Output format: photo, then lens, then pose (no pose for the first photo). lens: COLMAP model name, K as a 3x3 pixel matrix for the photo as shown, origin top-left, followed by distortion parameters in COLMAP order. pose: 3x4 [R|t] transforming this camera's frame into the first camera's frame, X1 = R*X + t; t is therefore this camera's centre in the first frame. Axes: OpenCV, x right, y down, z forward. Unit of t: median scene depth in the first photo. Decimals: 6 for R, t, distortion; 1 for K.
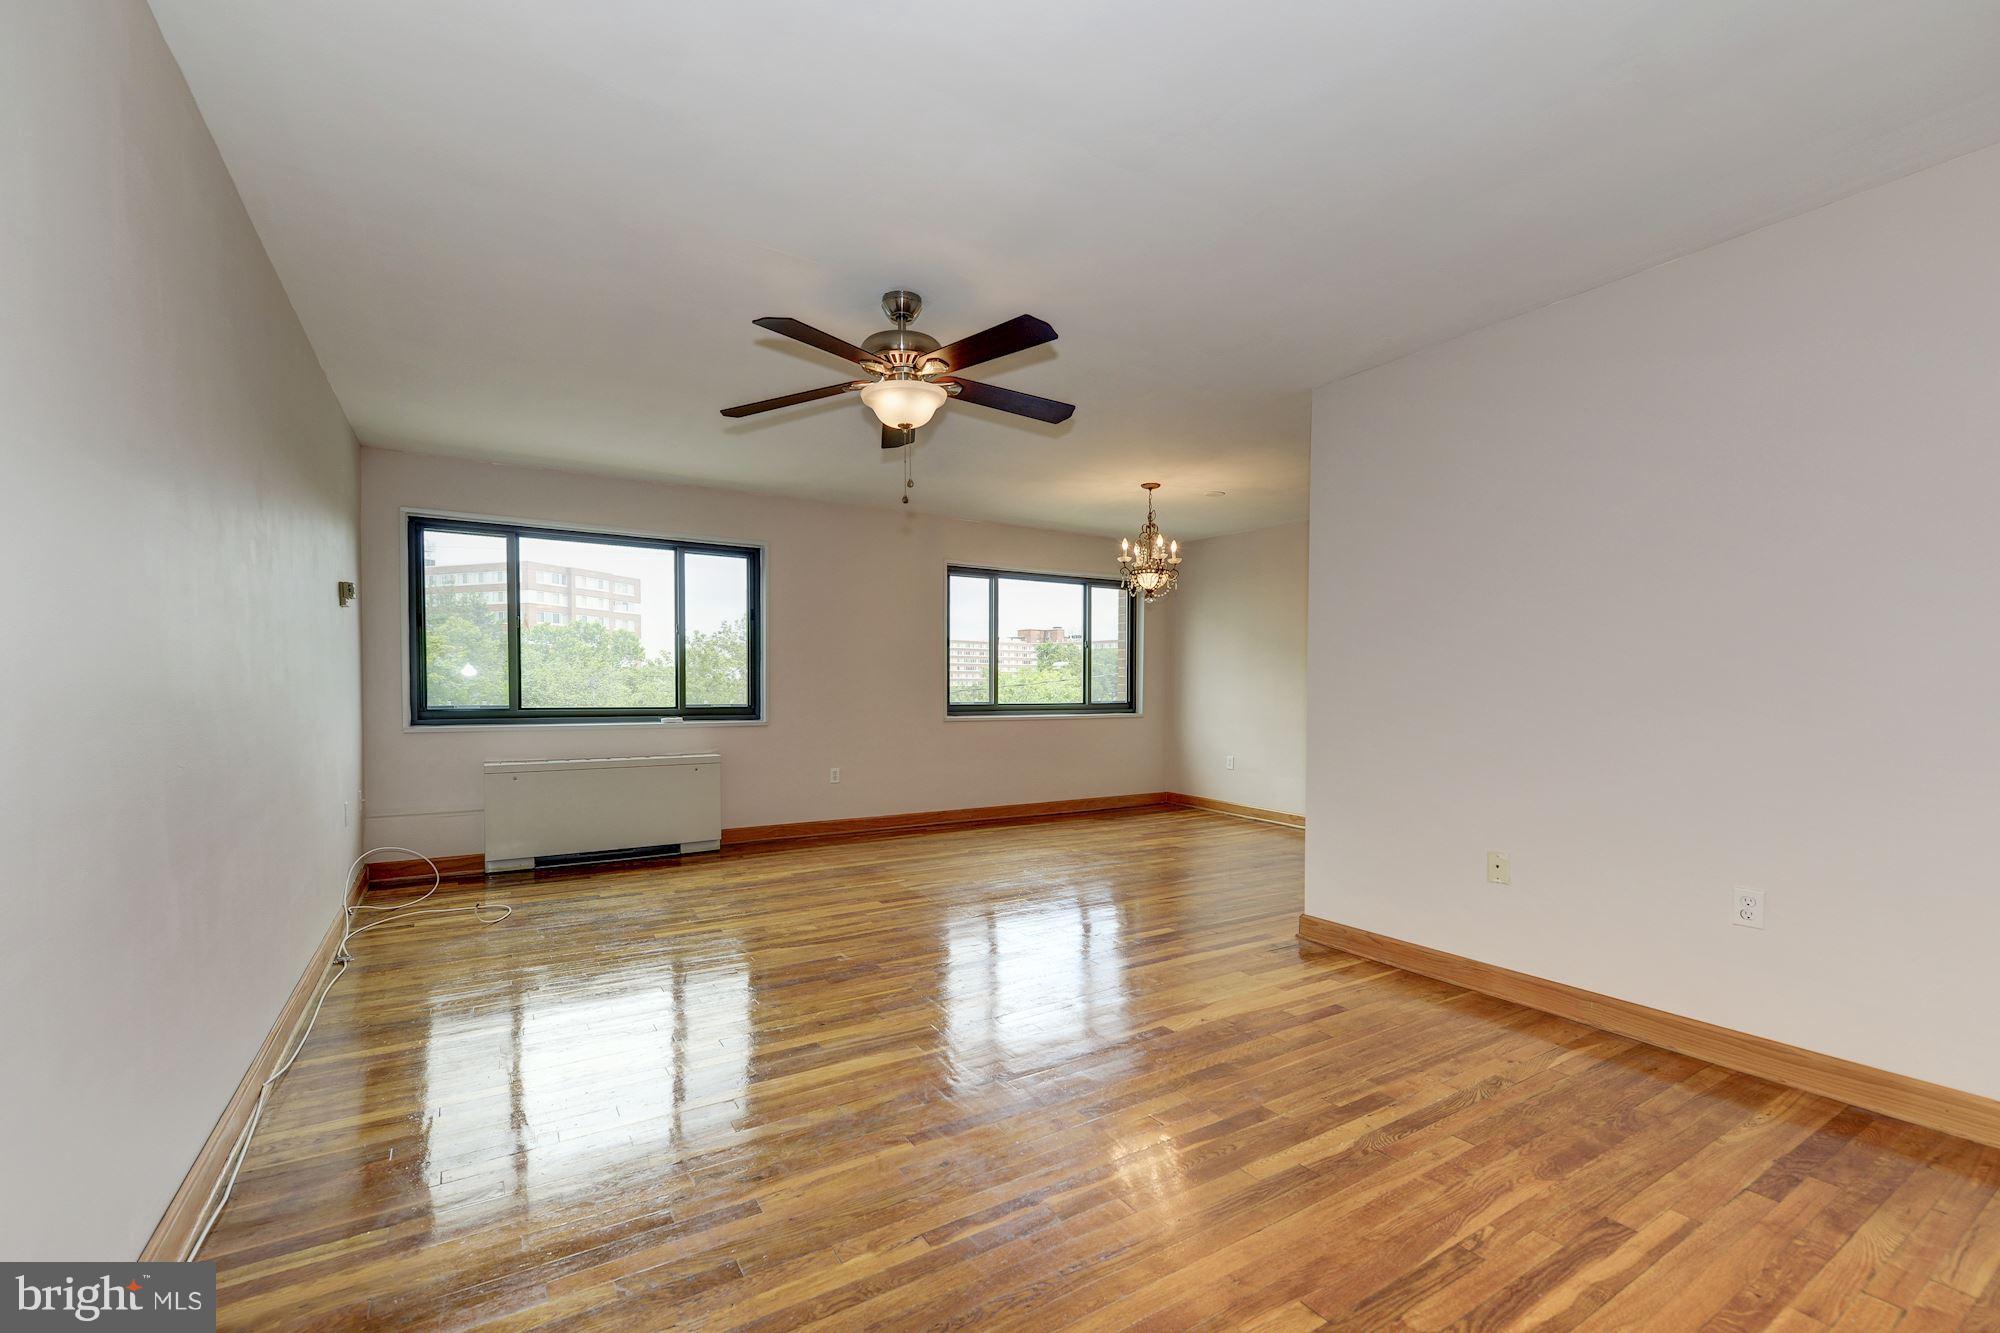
lens RADIAL K [[807.0, 0, 963.6], [0, 807.0, 687.6], [0, 0, 1]] dist [0.002303, -0.001314]
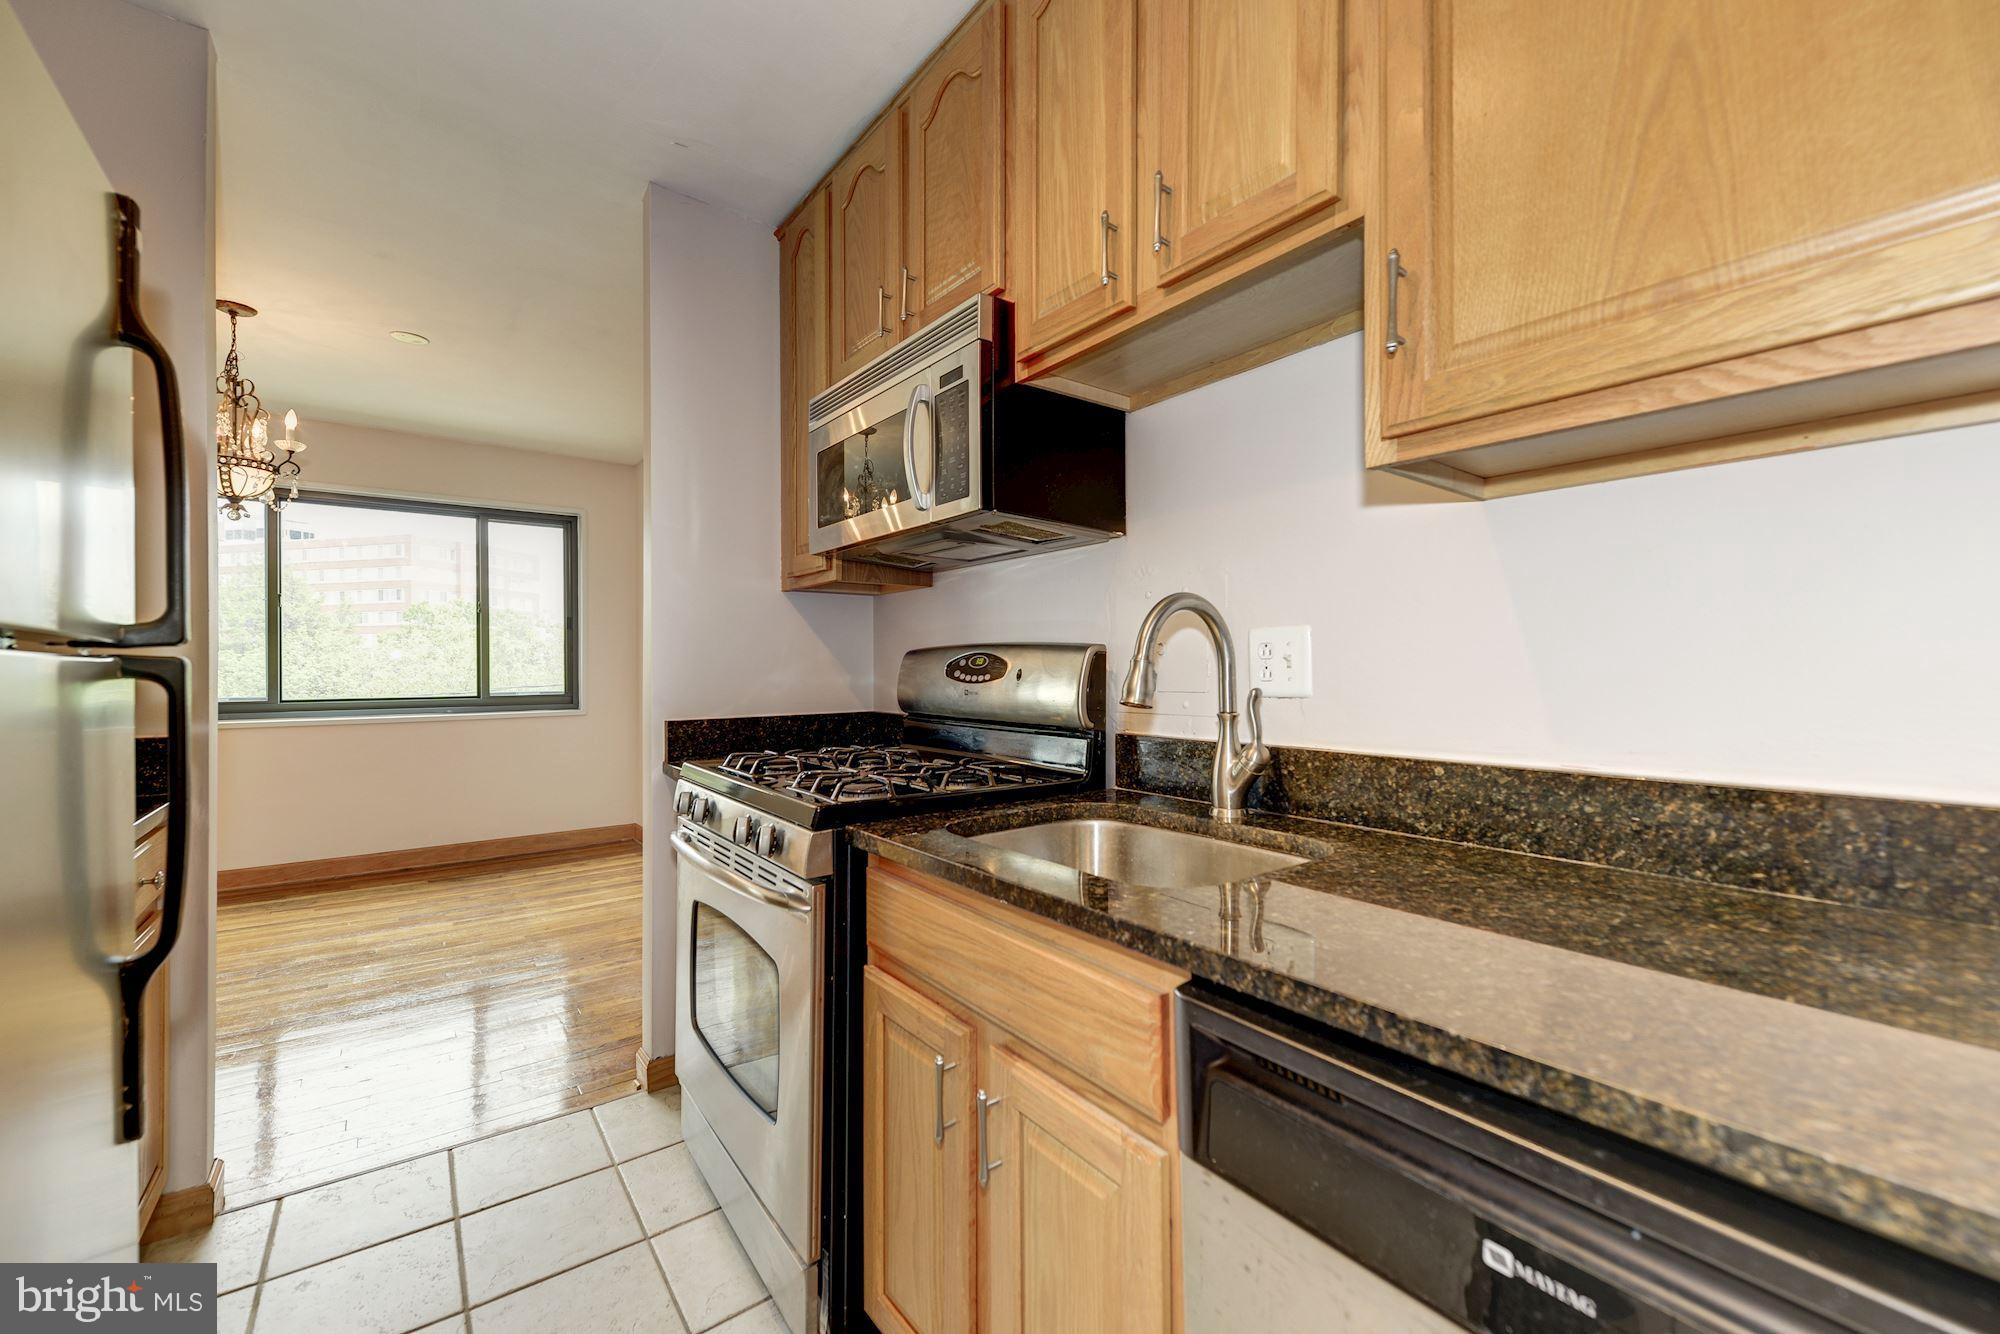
lens RADIAL K [[807.0, 0, 981.1], [0, 807.0, 668.8], [0, 0, 1]] dist [0.002303, -0.001314]
pose [[0.997896, -0.005573, 0.064589, 0.136156], [0.005742, 0.999981, -0.002420, -0.000039], [-0.064574, 0.002786, 0.997909, 0.081599]]
